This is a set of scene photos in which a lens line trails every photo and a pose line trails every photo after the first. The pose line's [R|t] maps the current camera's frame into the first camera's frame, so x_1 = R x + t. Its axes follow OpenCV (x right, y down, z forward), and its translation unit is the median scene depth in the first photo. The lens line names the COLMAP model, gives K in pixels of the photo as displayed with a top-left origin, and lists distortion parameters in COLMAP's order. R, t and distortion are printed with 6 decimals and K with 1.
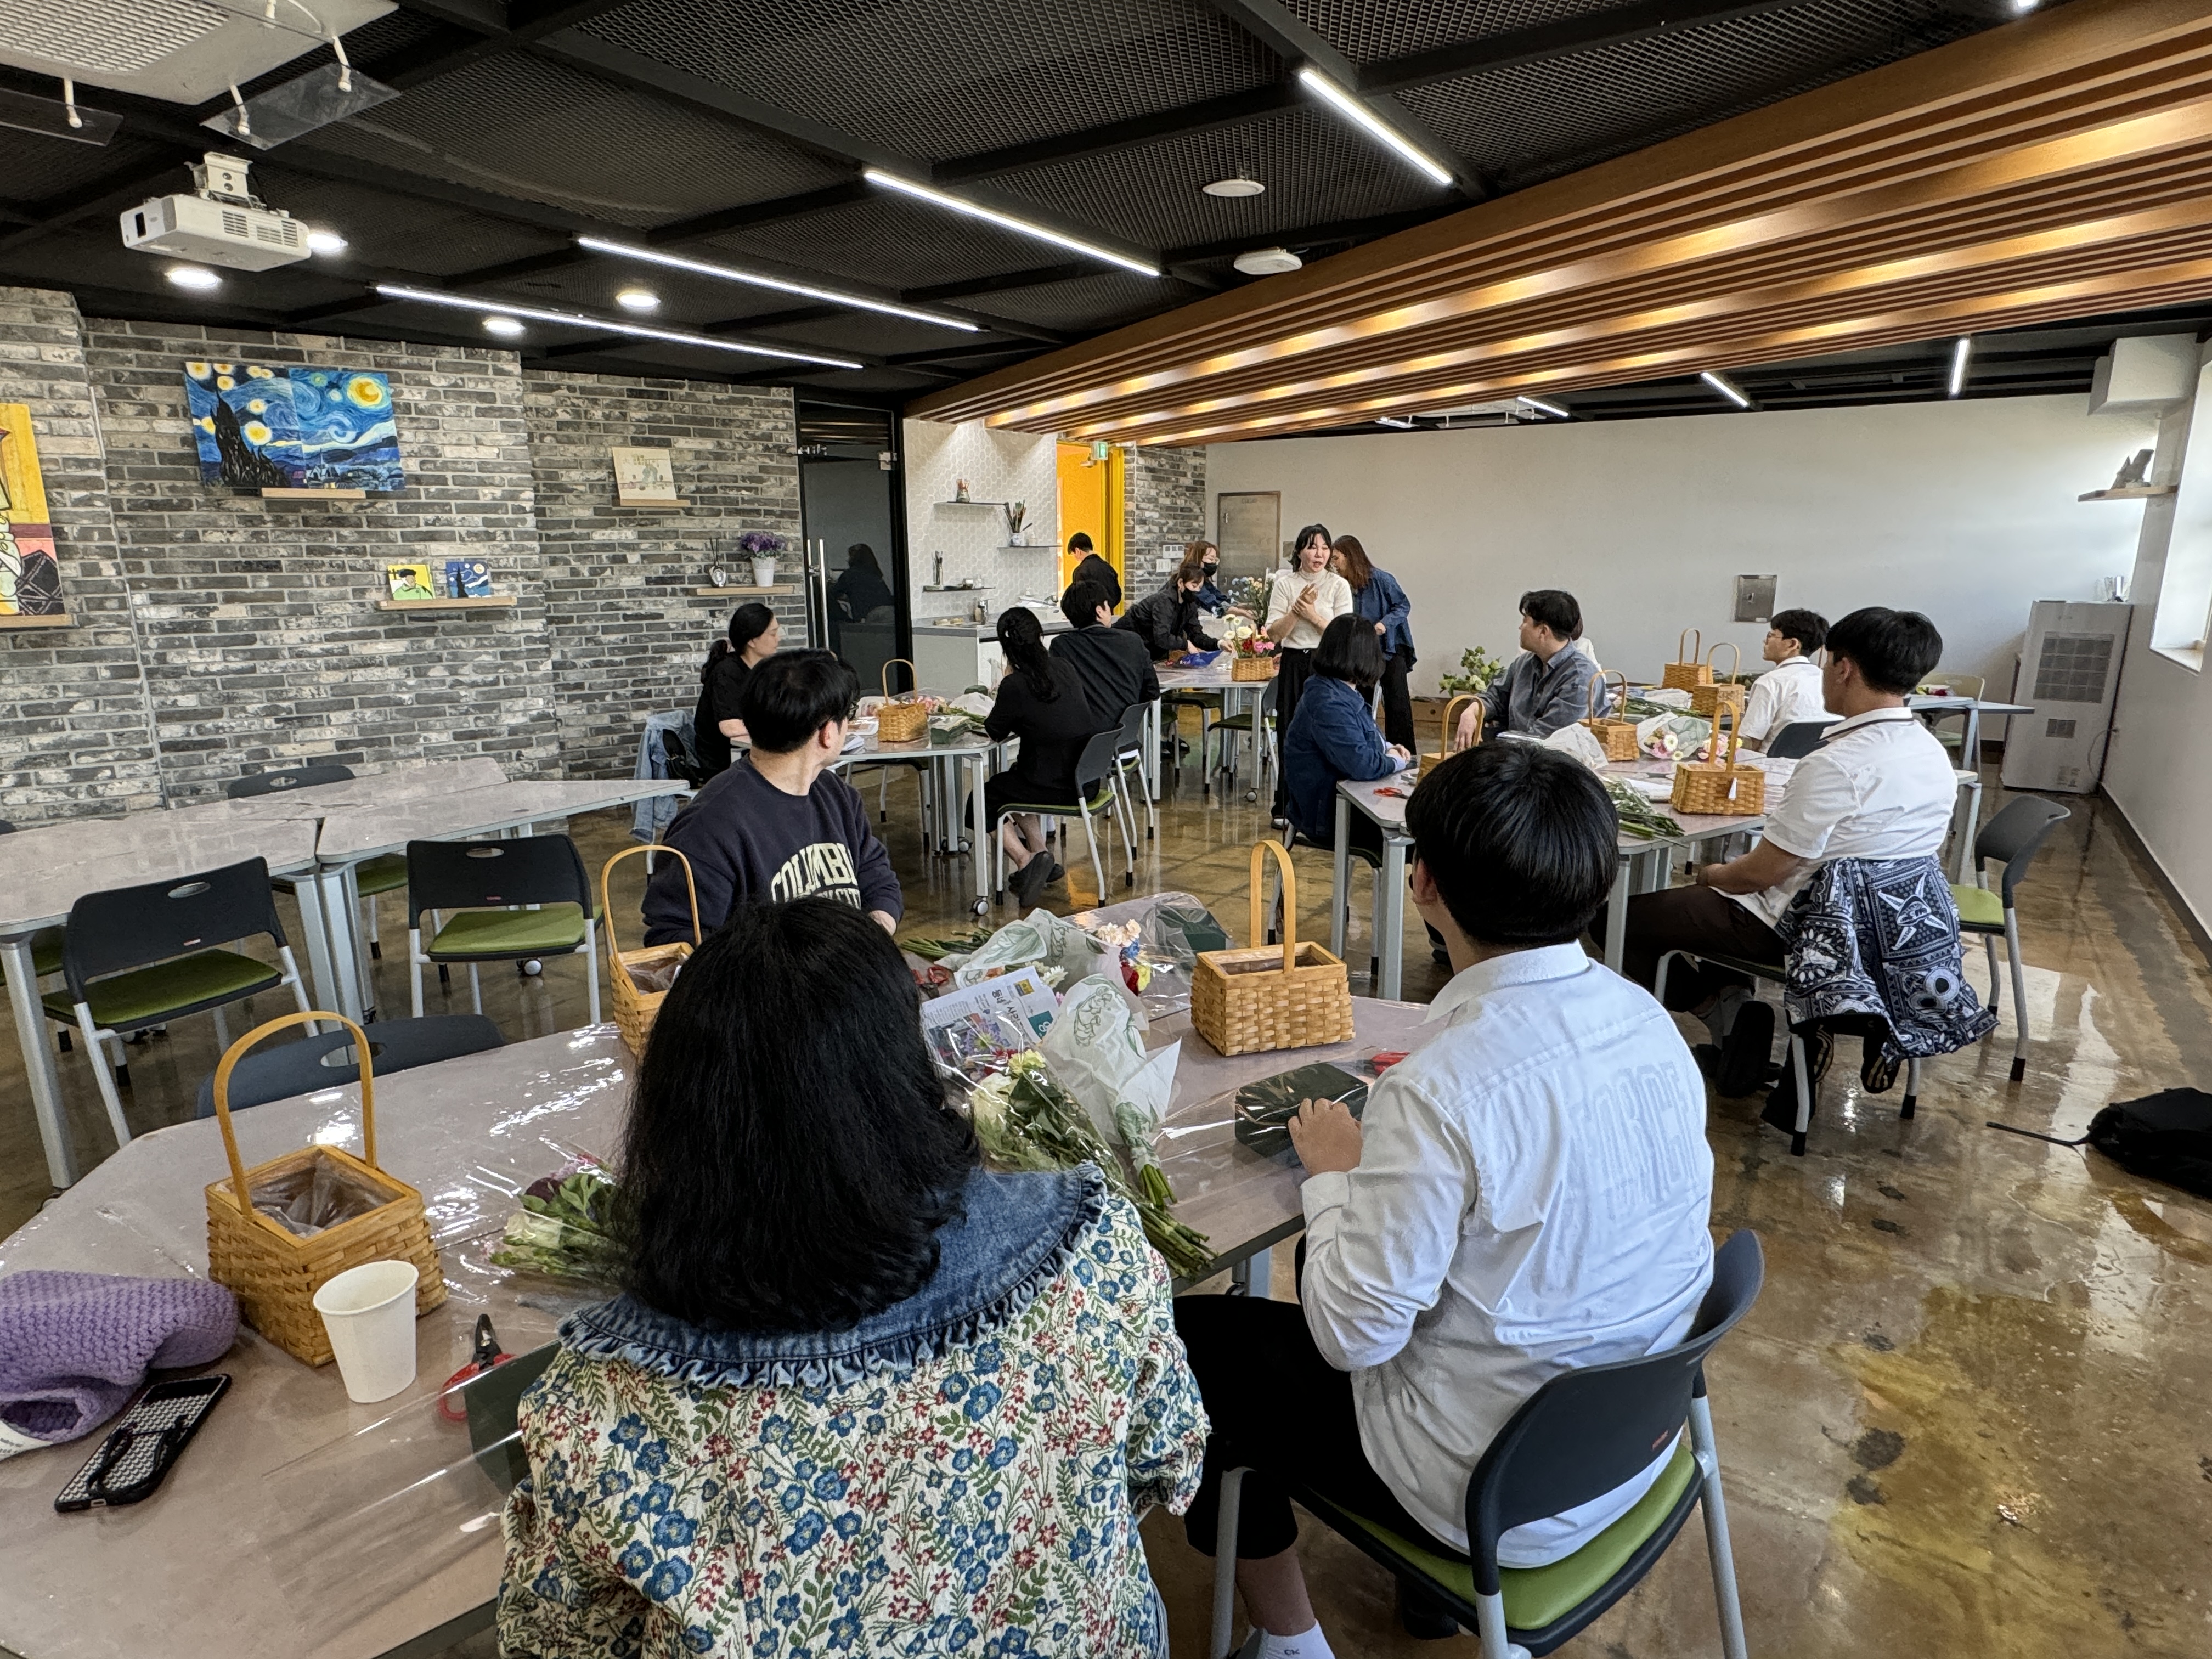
lens RADIAL K [[1207.1, 0, 1102.5], [0, 1207.1, 827.4], [0, 0, 1]] dist [0.002265, 0.001569]
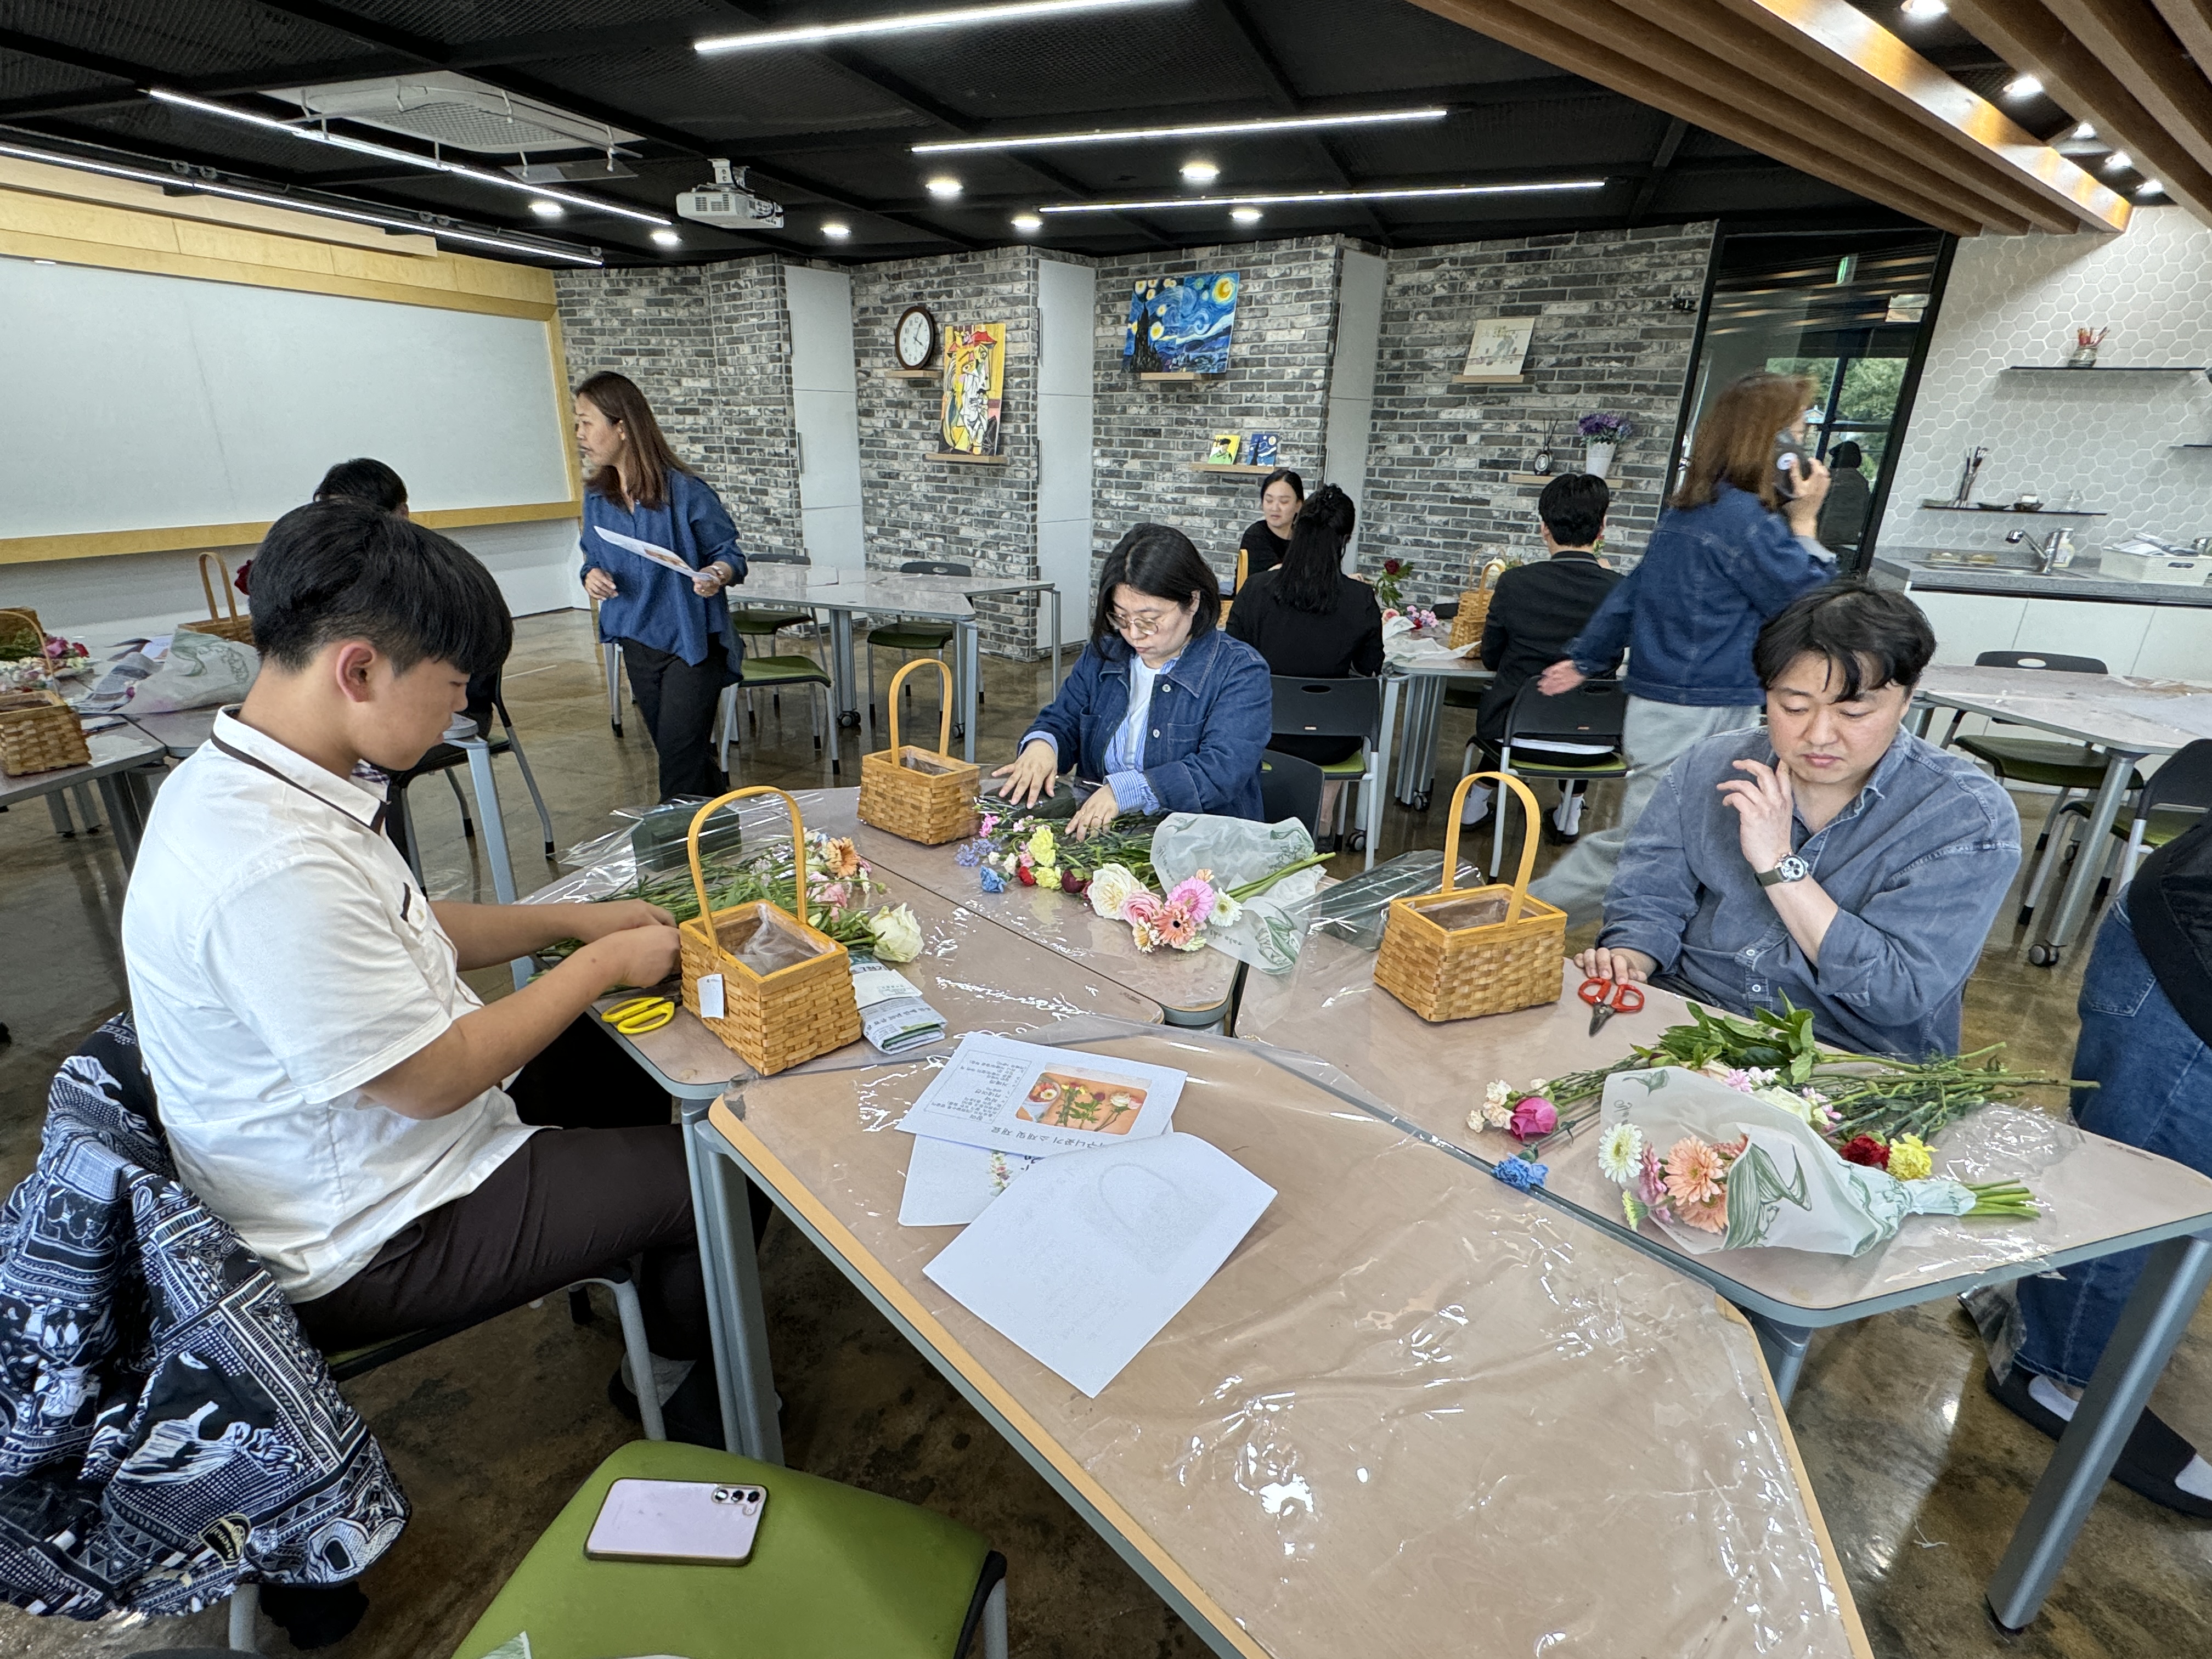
lens RADIAL K [[1069.5, 0, 1101.1], [0, 1069.5, 834.0], [0, 0, 1]] dist [0.000656, -0.000585]
pose [[0.222476, 0.359296, -0.906317, 0.469492], [-0.246417, 0.920154, 0.304293, -0.123998], [0.943283, 0.155634, 0.293249, 0.538382]]
